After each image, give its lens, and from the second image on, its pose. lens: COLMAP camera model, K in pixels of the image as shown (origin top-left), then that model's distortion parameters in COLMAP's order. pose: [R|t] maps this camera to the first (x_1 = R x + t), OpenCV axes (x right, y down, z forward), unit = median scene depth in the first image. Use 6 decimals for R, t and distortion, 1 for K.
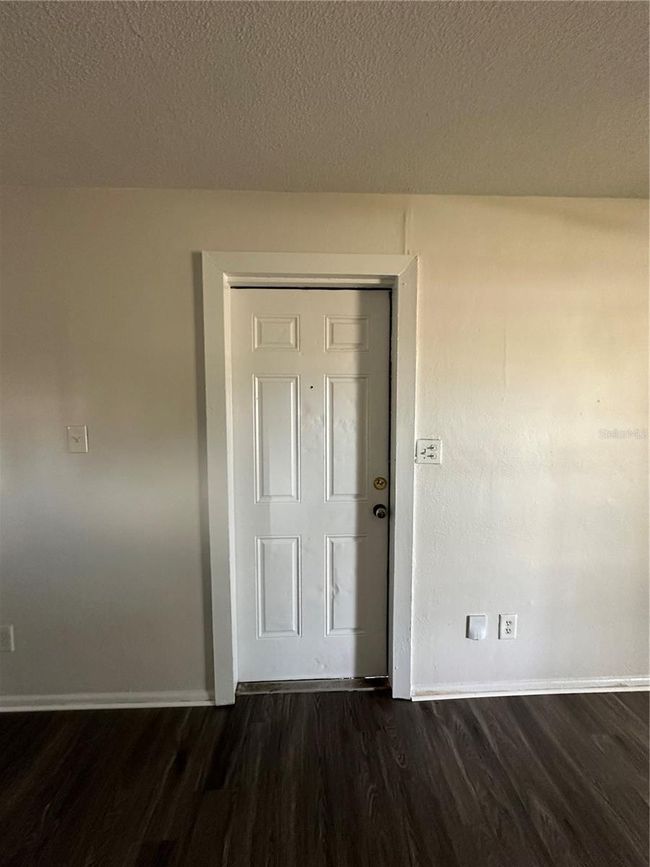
lens RADIAL K [[344.2, 0, 325.7], [0, 344.2, 431.5], [0, 0, 1]] dist [-0.000751, -0.000039]
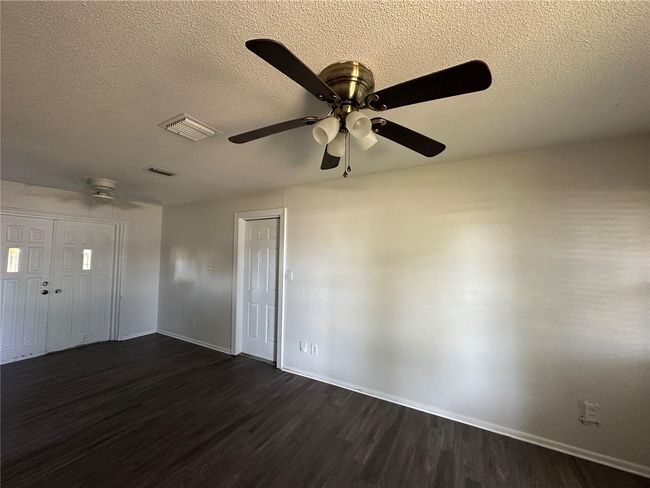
lens RADIAL K [[258.6, 0, 324.3], [0, 258.6, 244.0], [0, 0, 1]] dist [-0.006379, 0.001448]
pose [[0.845902, -0.012390, -0.533194, 1.585830], [-0.043766, 0.994746, -0.092549, -0.013070], [0.531539, 0.101623, 0.840916, -0.590207]]
